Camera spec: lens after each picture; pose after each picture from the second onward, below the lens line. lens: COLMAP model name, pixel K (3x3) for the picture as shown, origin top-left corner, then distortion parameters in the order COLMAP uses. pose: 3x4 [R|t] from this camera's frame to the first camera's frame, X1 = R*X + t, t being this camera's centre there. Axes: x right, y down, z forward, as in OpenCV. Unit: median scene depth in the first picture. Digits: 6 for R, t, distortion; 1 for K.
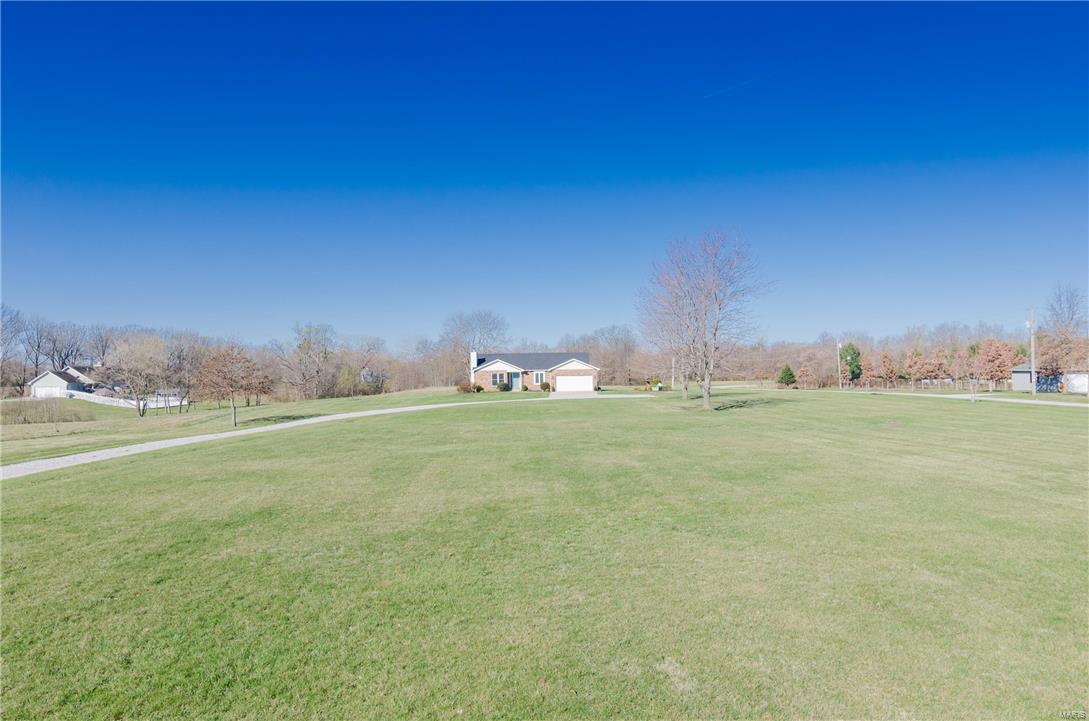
lens RADIAL K [[730.8, 0, 541.8], [0, 730.8, 391.4], [0, 0, 1]] dist [-0.004353, 0.000544]
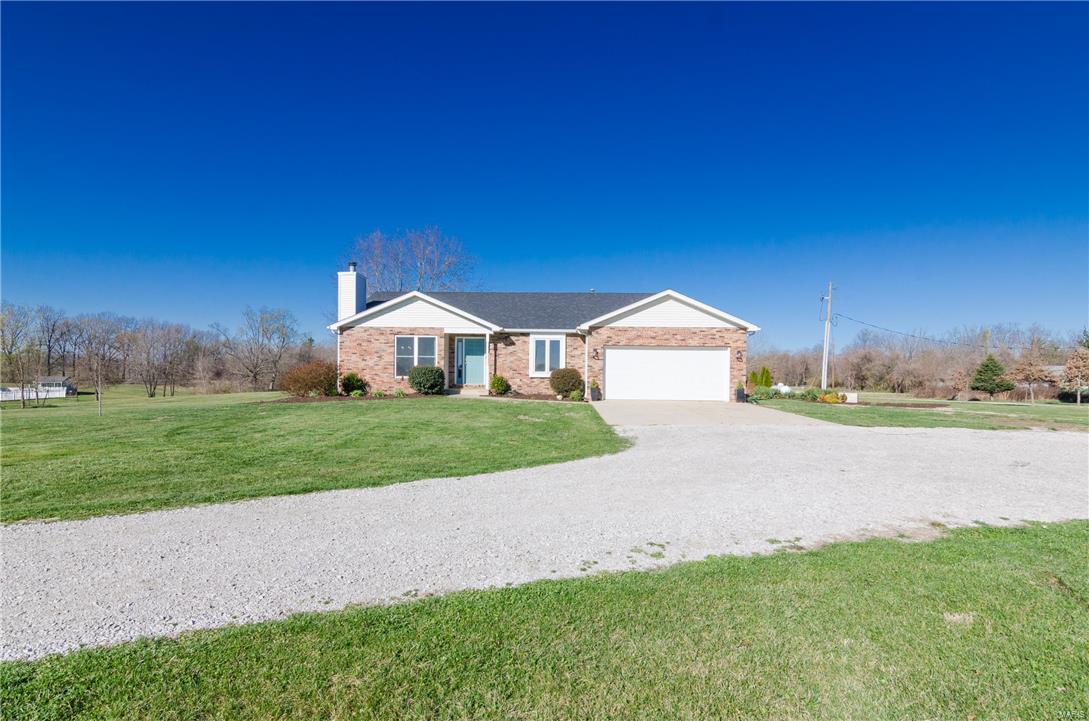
lens RADIAL K [[550.4, 0, 526.1], [0, 550.4, 382.9], [0, 0, 1]] dist [0.001014, 0.000205]
pose [[0.999646, 0.023996, 0.011505, -0.014994], [-0.023852, 0.999637, -0.012501, -0.003374], [-0.011800, 0.012222, 0.999856, 0.764422]]
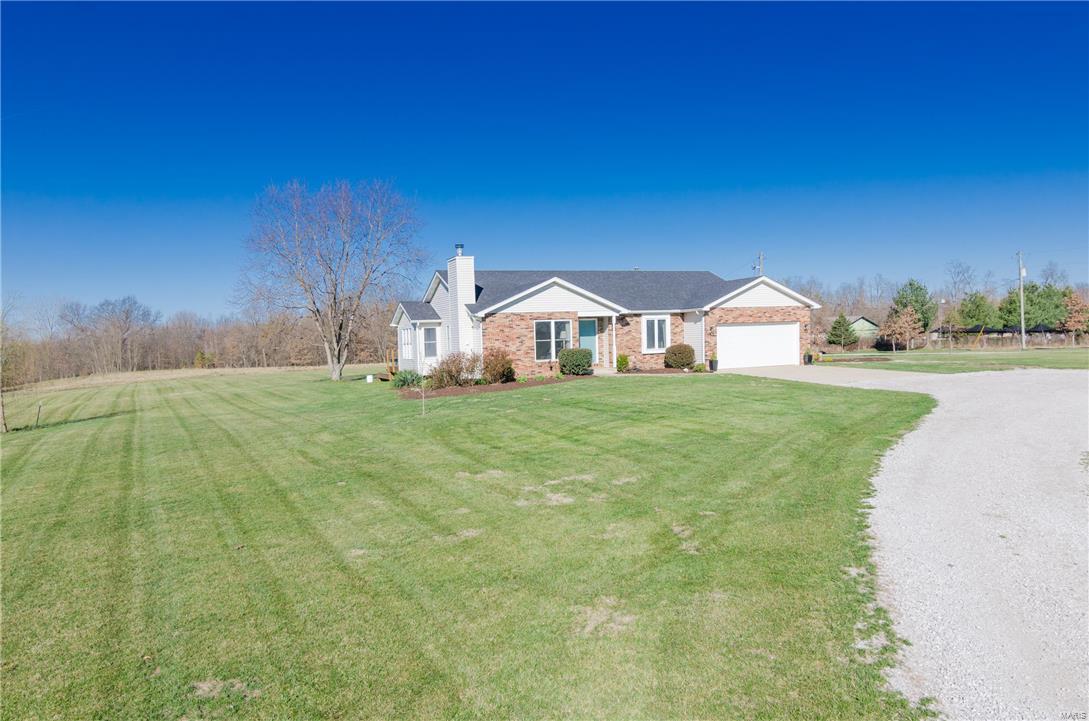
lens RADIAL K [[730.8, 0, 541.8], [0, 730.8, 391.4], [0, 0, 1]] dist [-0.004353, 0.000544]
pose [[0.904003, -0.050845, 0.424492, -0.203385], [0.036505, 0.998457, 0.041850, -0.007411], [-0.425964, -0.022337, 0.904464, 0.707555]]
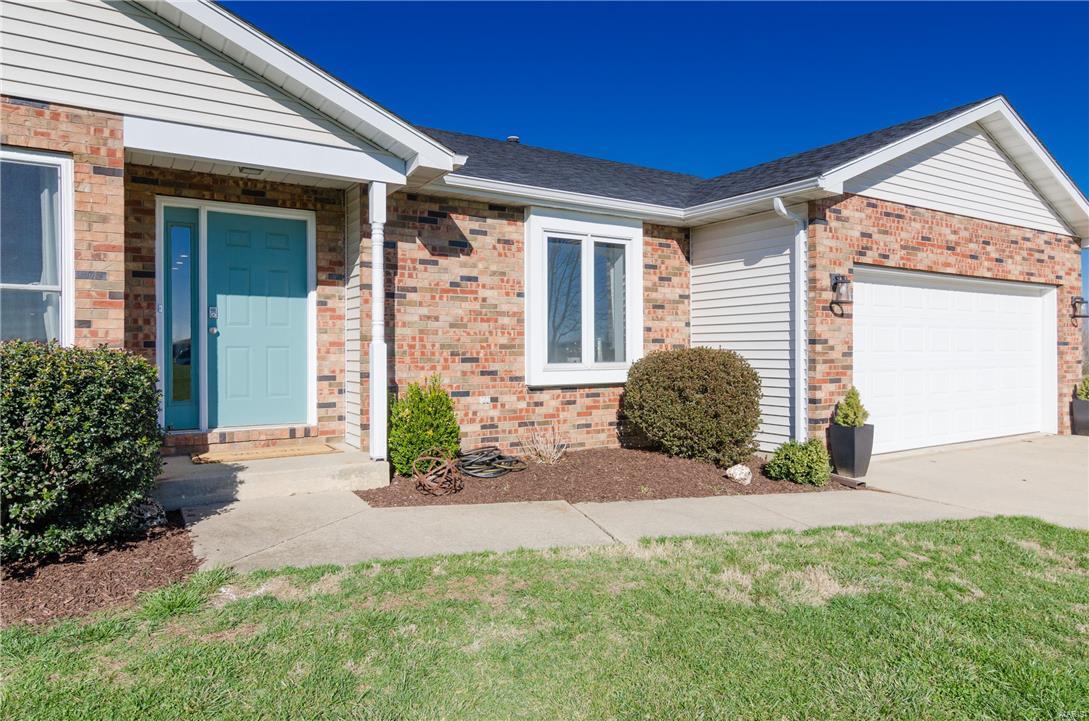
lens RADIAL K [[668.3, 0, 544.5], [0, 668.3, 360.5], [0, 0, 1]] dist [0.001231, 0.000352]
pose [[0.828337, 0.002494, 0.560225, -0.049385], [0.006793, 0.999872, -0.014496, -0.010589], [-0.560189, 0.015813, 0.828214, 0.942704]]
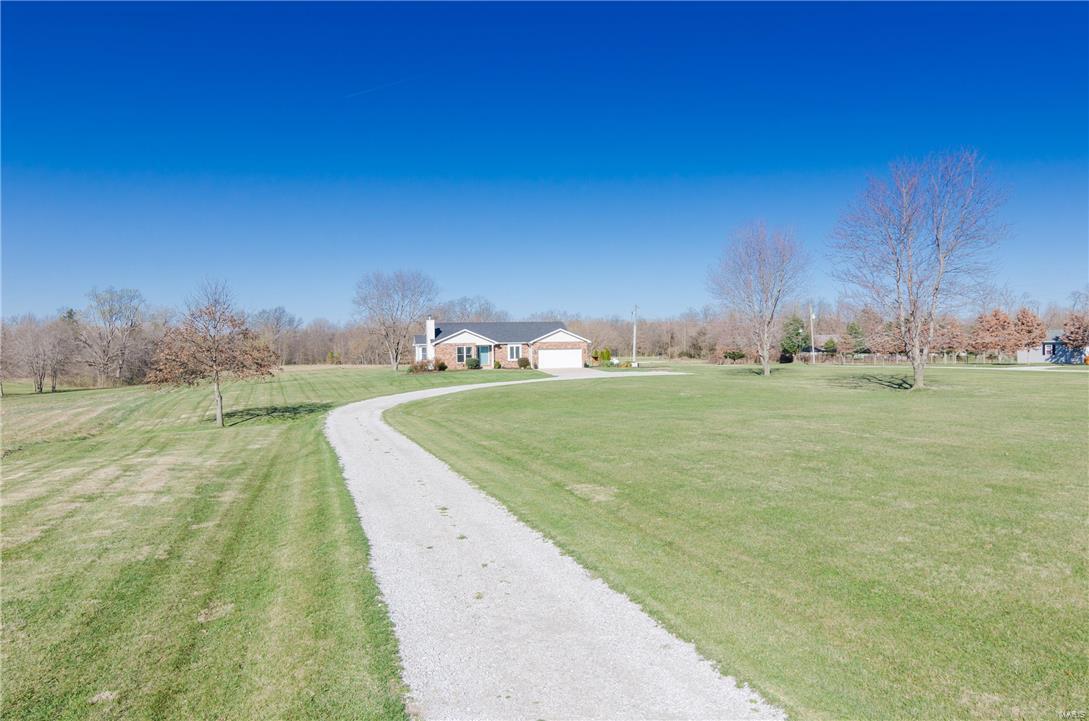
lens RADIAL K [[730.8, 0, 541.8], [0, 730.8, 391.4], [0, 0, 1]] dist [-0.004353, 0.000544]
pose [[0.960068, -0.018561, 0.279150, -0.201816], [0.009951, 0.999431, 0.032229, -0.001078], [-0.279589, -0.028165, 0.959707, 0.213700]]
